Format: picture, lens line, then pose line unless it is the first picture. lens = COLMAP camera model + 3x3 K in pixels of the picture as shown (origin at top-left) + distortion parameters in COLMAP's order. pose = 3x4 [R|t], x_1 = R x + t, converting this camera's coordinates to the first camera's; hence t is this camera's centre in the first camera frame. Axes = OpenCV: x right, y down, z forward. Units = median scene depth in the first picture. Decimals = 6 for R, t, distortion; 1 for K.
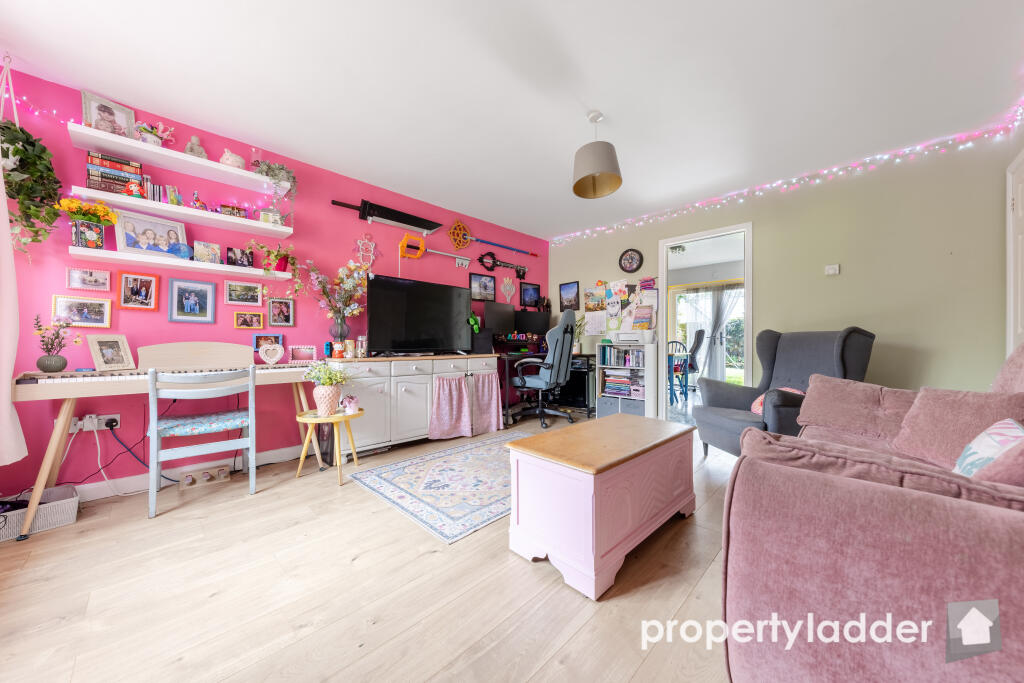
lens RADIAL K [[354.9, 0, 515.2], [0, 354.9, 342.5], [0, 0, 1]] dist [0.011356, -0.004009]
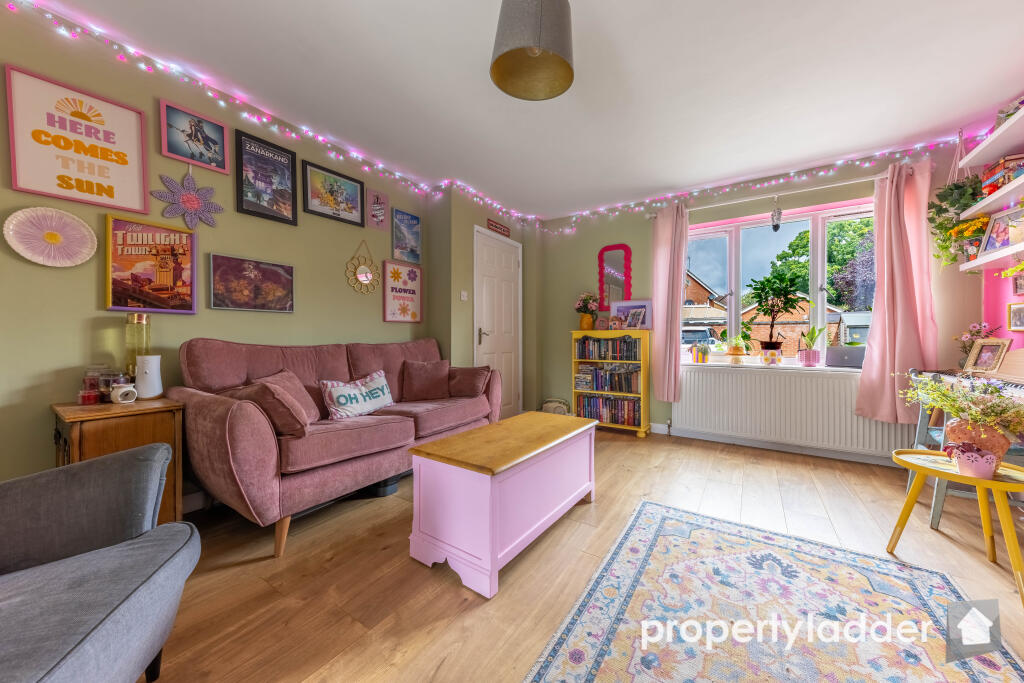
lens RADIAL K [[354.9, 0, 515.2], [0, 354.9, 342.5], [0, 0, 1]] dist [0.011356, -0.004009]
pose [[-0.982439, -0.003842, -0.186543, 0.281921], [-0.005425, 0.999953, 0.007974, -0.008256], [0.186504, 0.008846, -0.982414, 1.202835]]
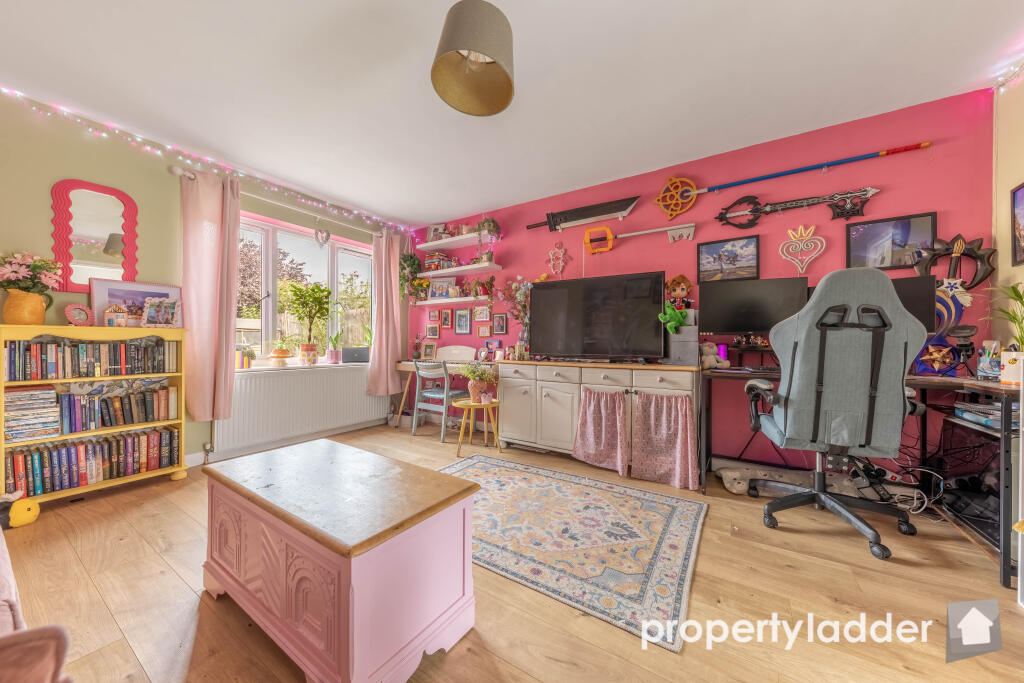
lens RADIAL K [[354.9, 0, 515.2], [0, 354.9, 342.5], [0, 0, 1]] dist [0.011356, -0.004009]
pose [[0.203718, -0.002093, -0.979027, 0.638978], [-0.002969, 0.999992, -0.002755, -0.009993], [0.979025, 0.003468, 0.203710, 0.729868]]
